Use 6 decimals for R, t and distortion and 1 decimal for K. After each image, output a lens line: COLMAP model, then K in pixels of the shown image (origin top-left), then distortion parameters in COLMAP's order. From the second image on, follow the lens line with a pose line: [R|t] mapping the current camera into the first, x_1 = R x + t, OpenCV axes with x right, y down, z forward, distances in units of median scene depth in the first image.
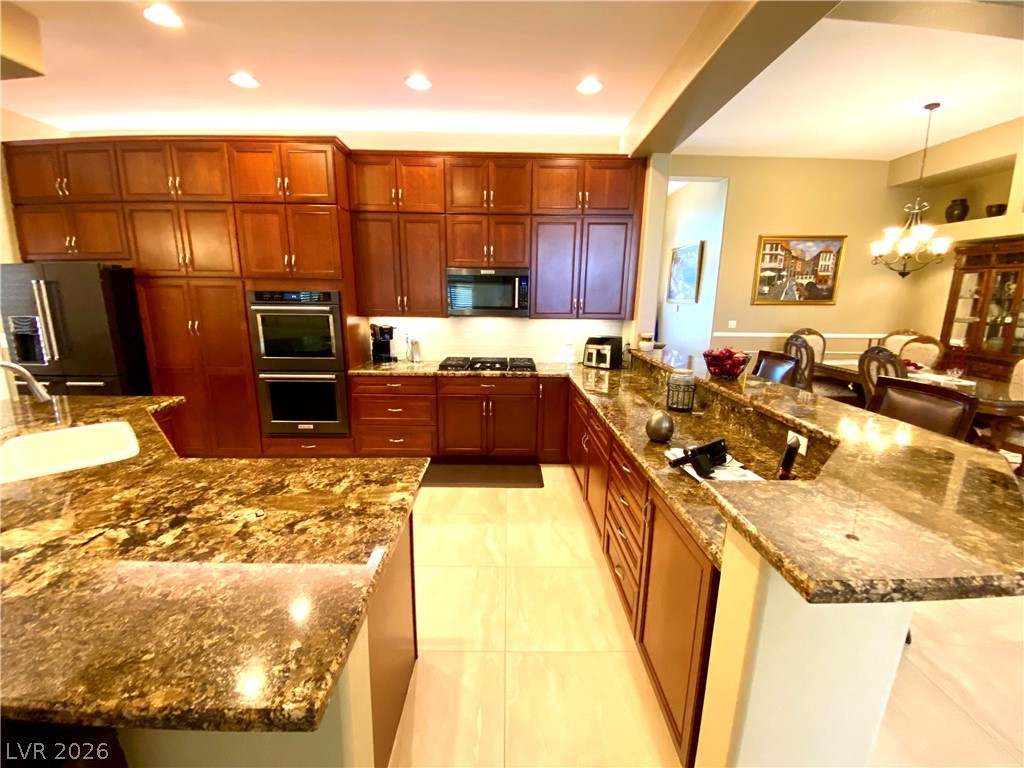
lens RADIAL K [[418.7, 0, 514.3], [0, 418.7, 385.8], [0, 0, 1]] dist [0.026338, -0.025118]
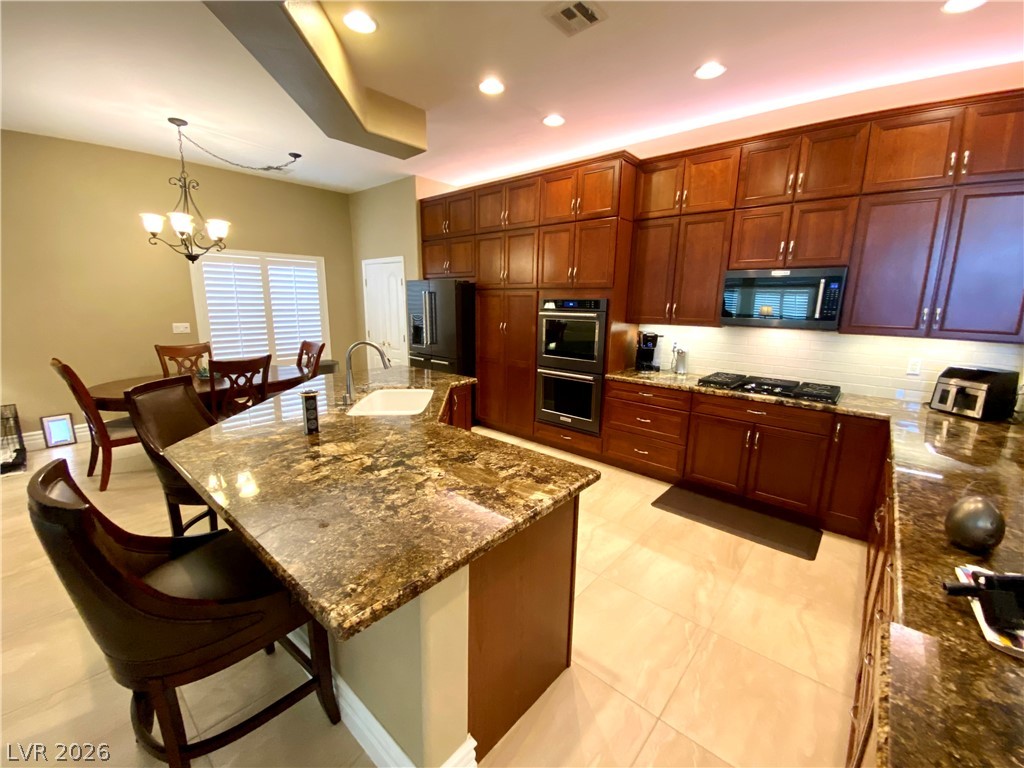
lens RADIAL K [[416.9, 0, 508.4], [0, 416.9, 386.5], [0, 0, 1]] dist [0.040180, -0.031502]
pose [[0.740972, 0.134926, -0.657841, 0.115303], [-0.145144, 0.988630, 0.039286, -0.011972], [0.655663, 0.066371, 0.752131, 0.060075]]
